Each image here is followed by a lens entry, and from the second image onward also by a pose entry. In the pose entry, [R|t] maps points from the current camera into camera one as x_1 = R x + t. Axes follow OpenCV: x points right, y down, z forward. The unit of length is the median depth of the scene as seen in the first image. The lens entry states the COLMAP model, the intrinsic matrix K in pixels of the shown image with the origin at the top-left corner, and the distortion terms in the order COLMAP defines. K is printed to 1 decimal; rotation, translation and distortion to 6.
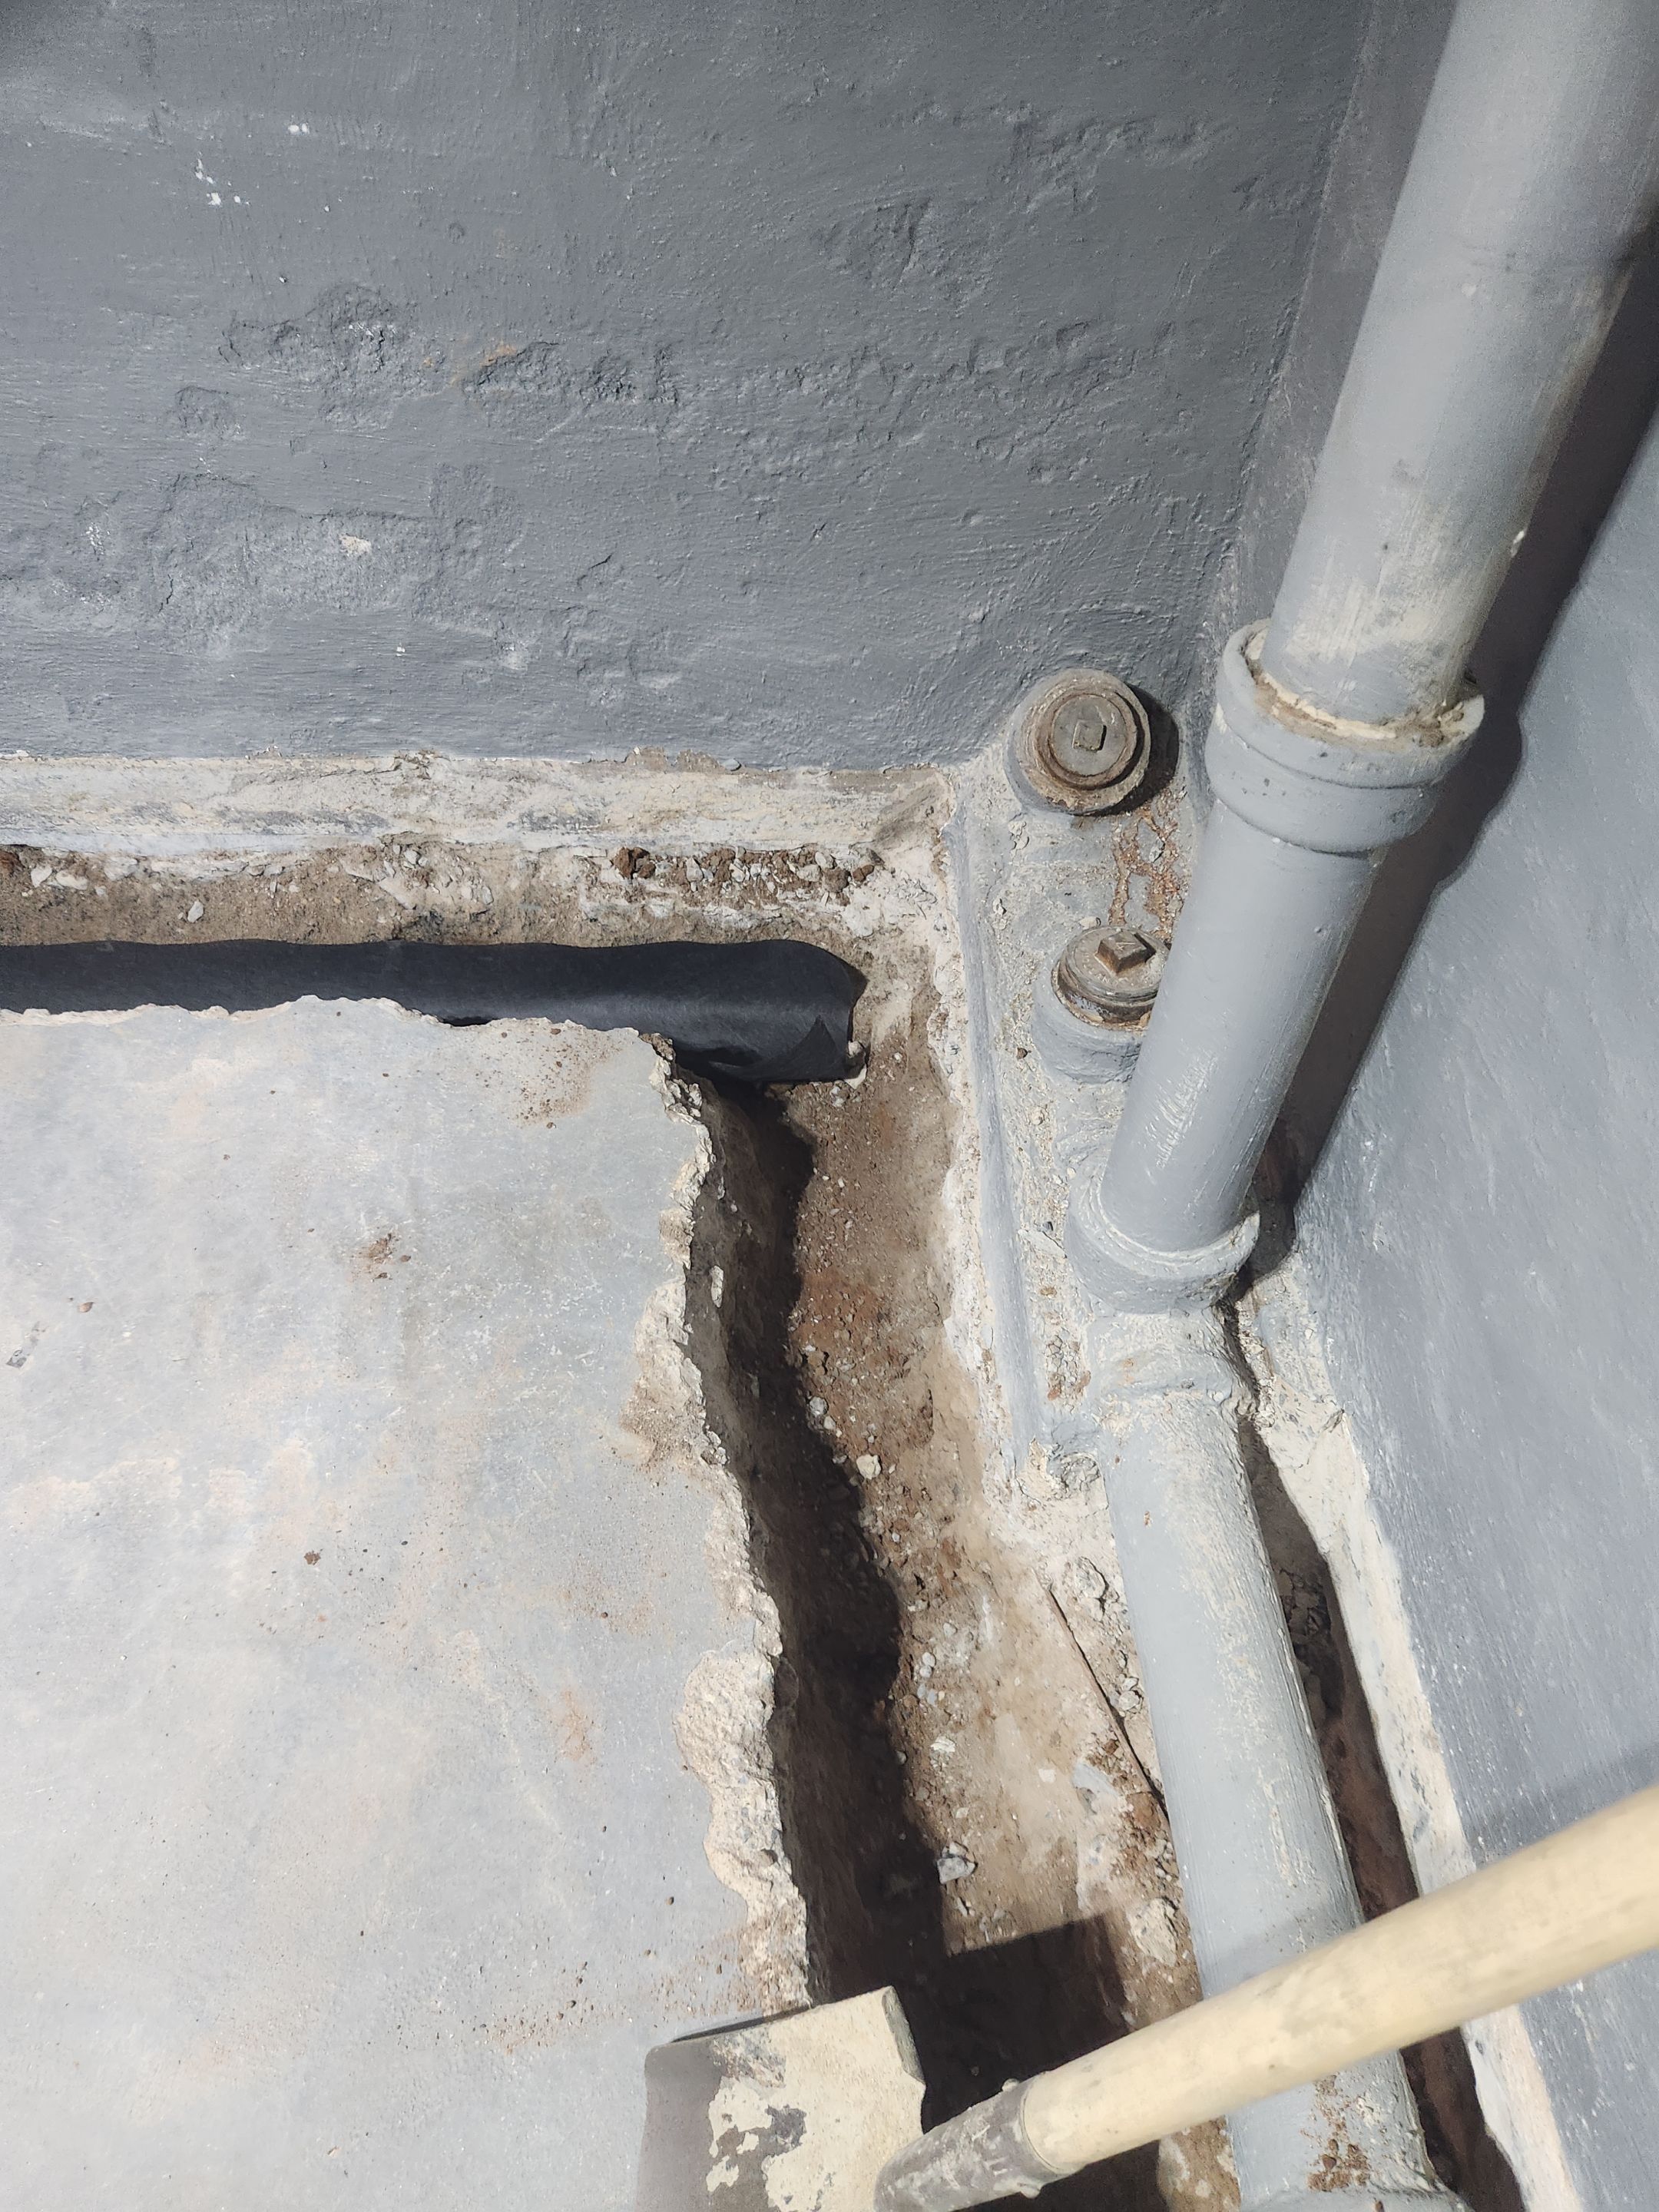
lens RADIAL K [[1458.3, 0, 827.0], [0, 1458.3, 1131.8], [0, 0, 1]] dist [0.059896, -0.054332]
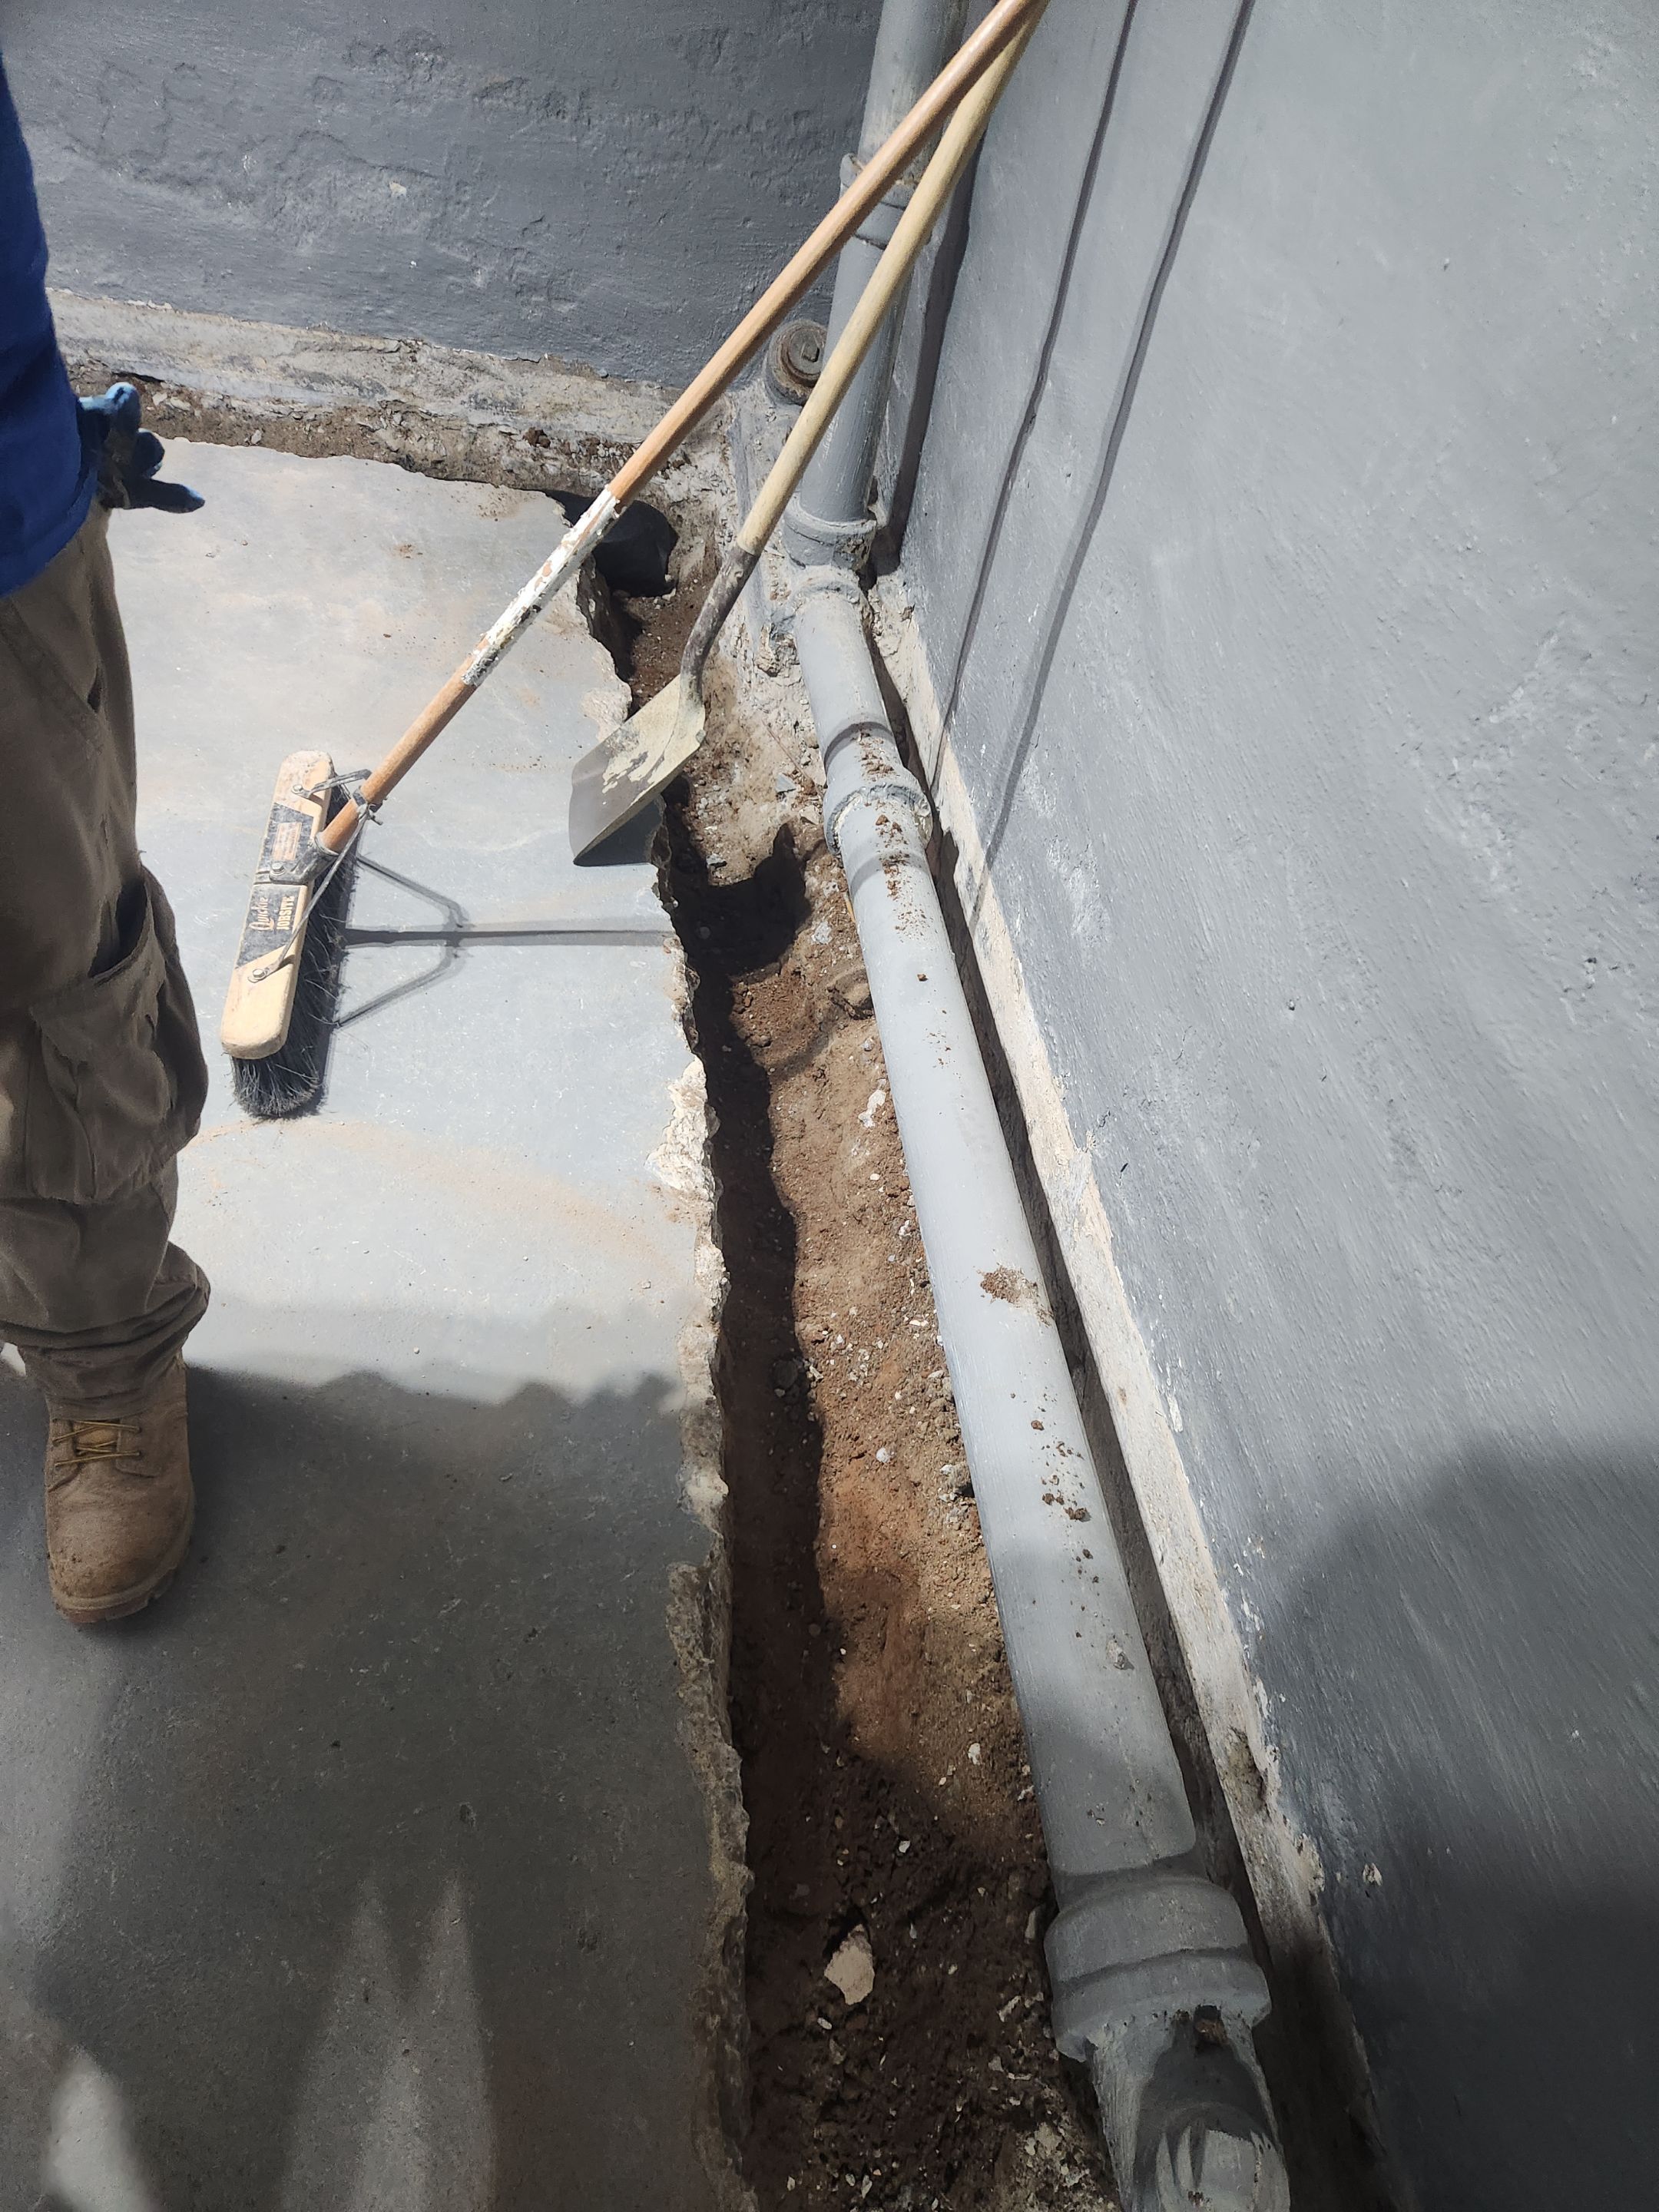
lens RADIAL K [[1458.3, 0, 827.0], [0, 1458.3, 1131.8], [0, 0, 1]] dist [0.059896, -0.054332]
pose [[0.988375, 0.037799, 0.147259, -0.028539], [-0.027943, 0.997264, -0.068431, 0.759847], [-0.149443, 0.063521, 0.986728, -0.685451]]
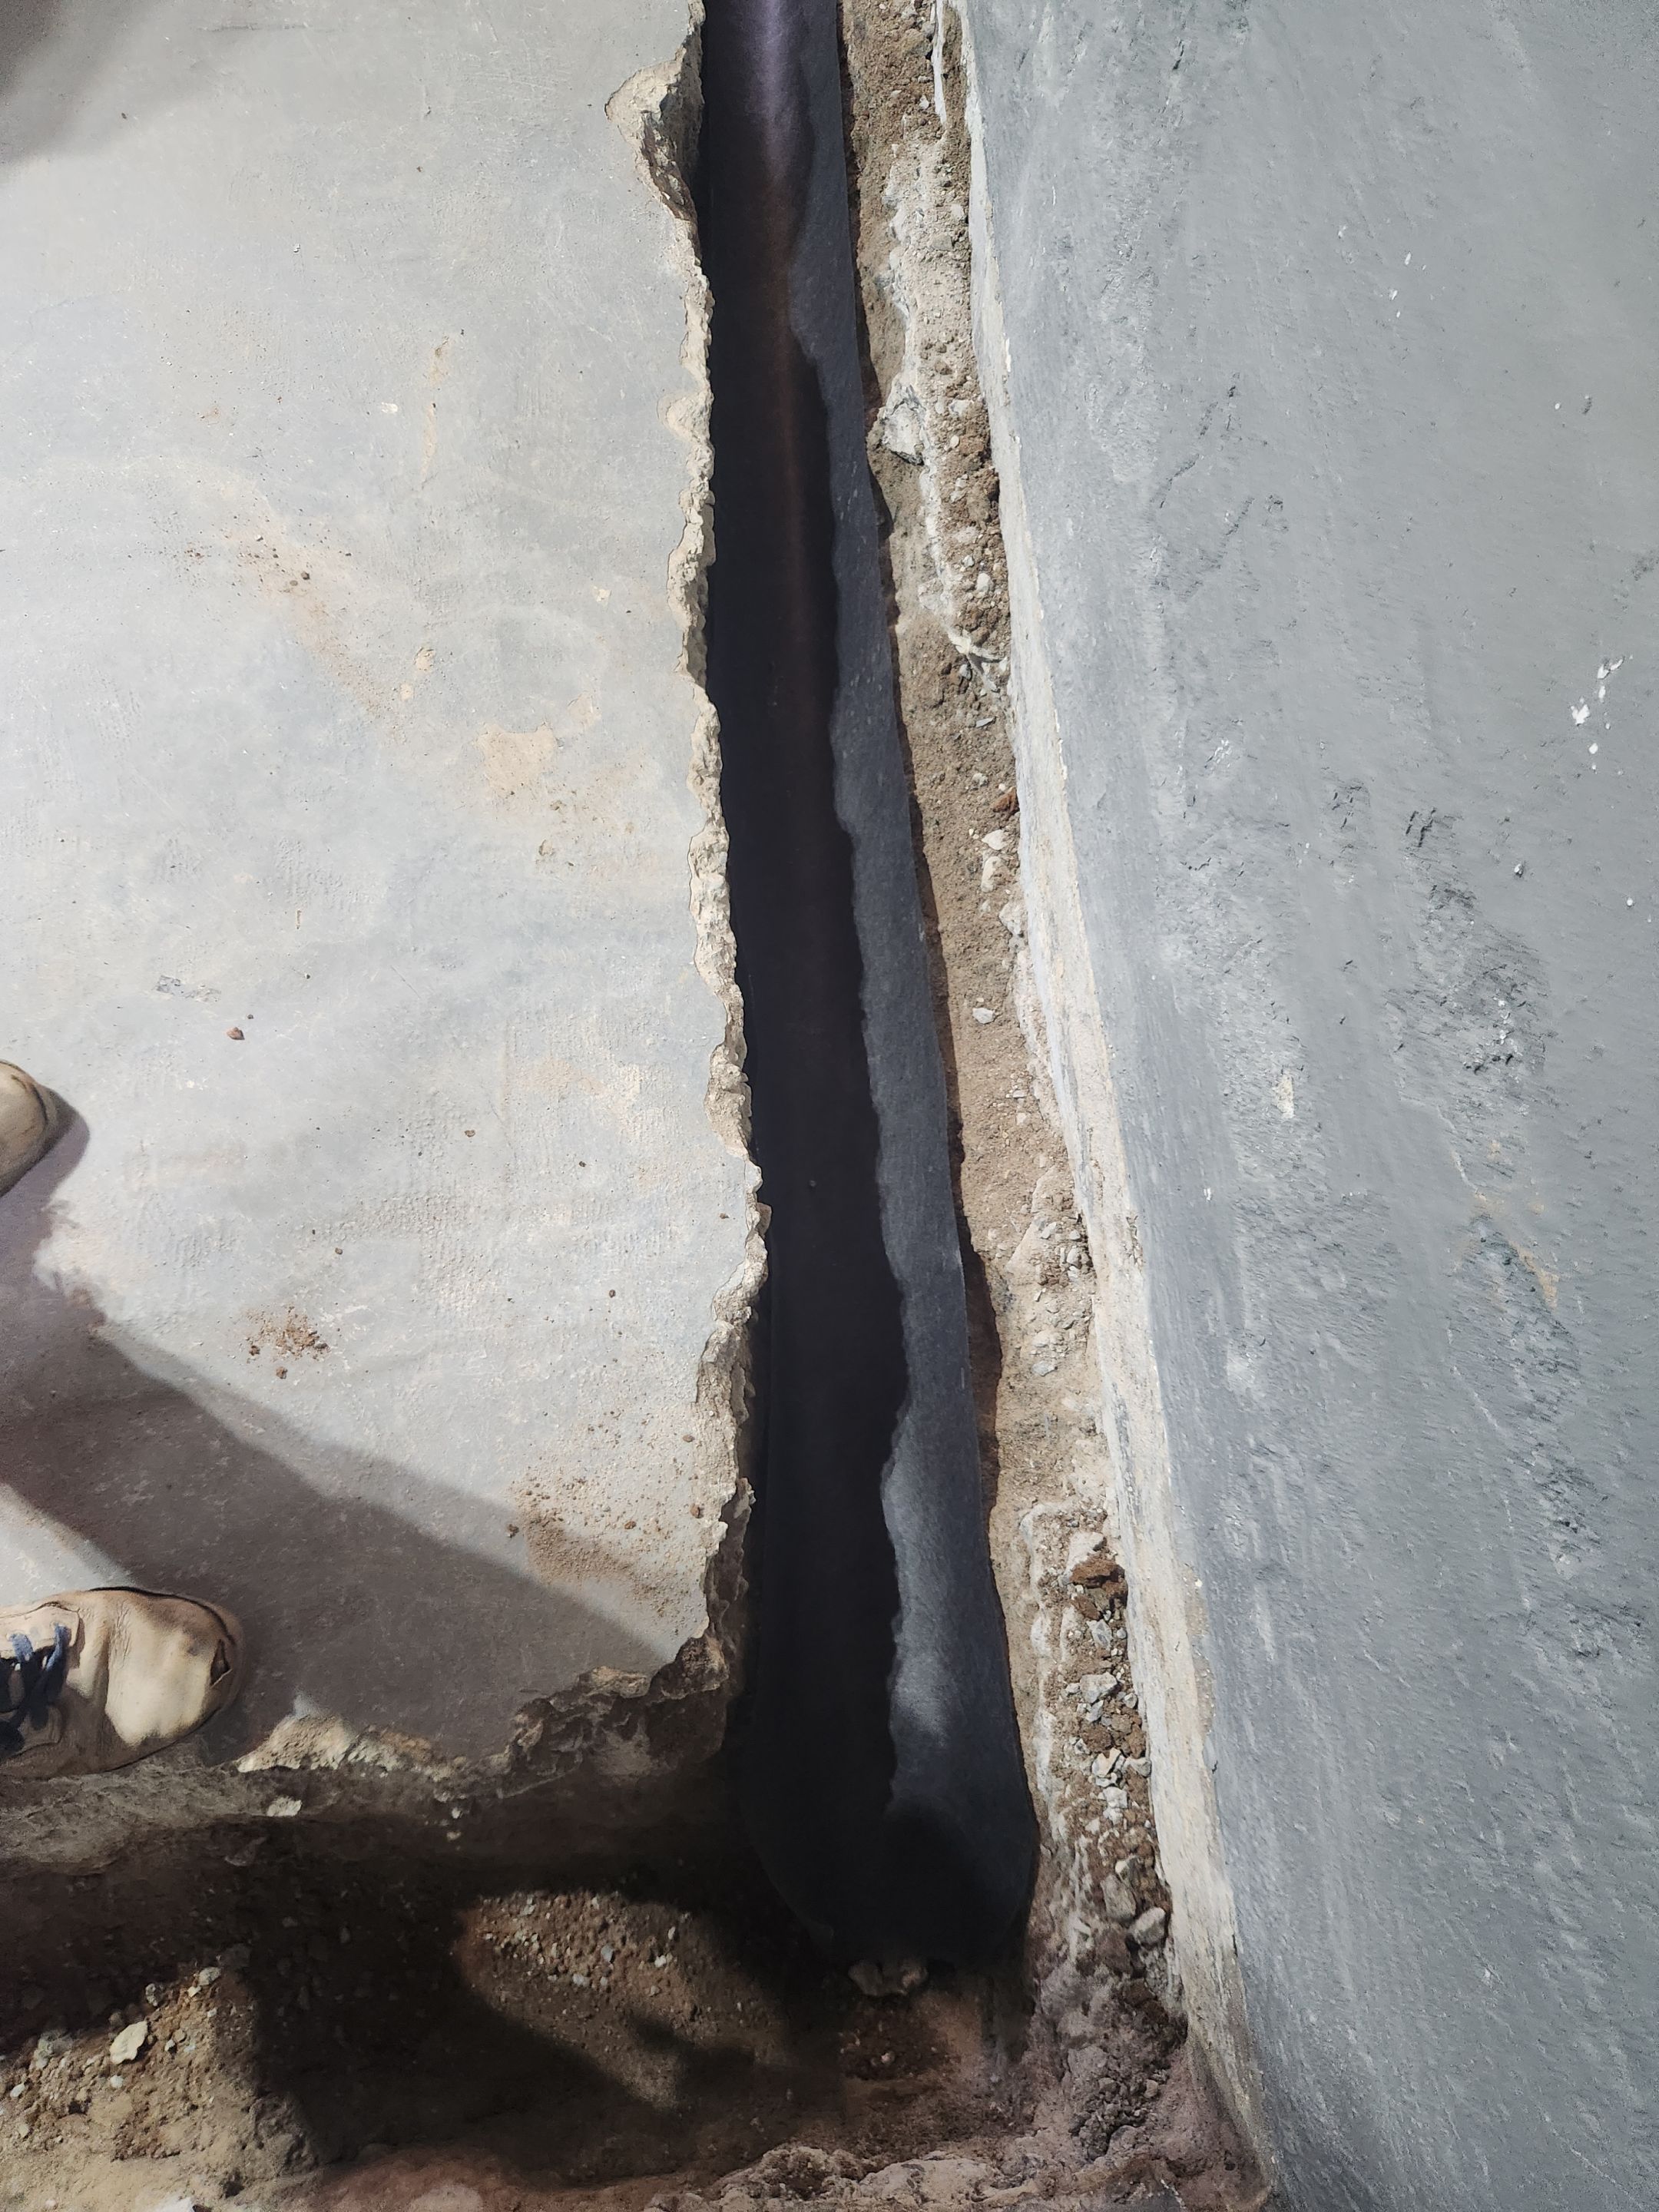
lens RADIAL K [[1451.3, 0, 863.3], [0, 1451.3, 1101.7], [0, 0, 1]] dist [0.070120, -0.056608]
pose [[0.040445, 0.905638, -0.422118, -0.062331], [-0.872455, 0.237925, 0.426866, -0.460632], [0.487019, 0.351015, 0.799751, 0.393488]]
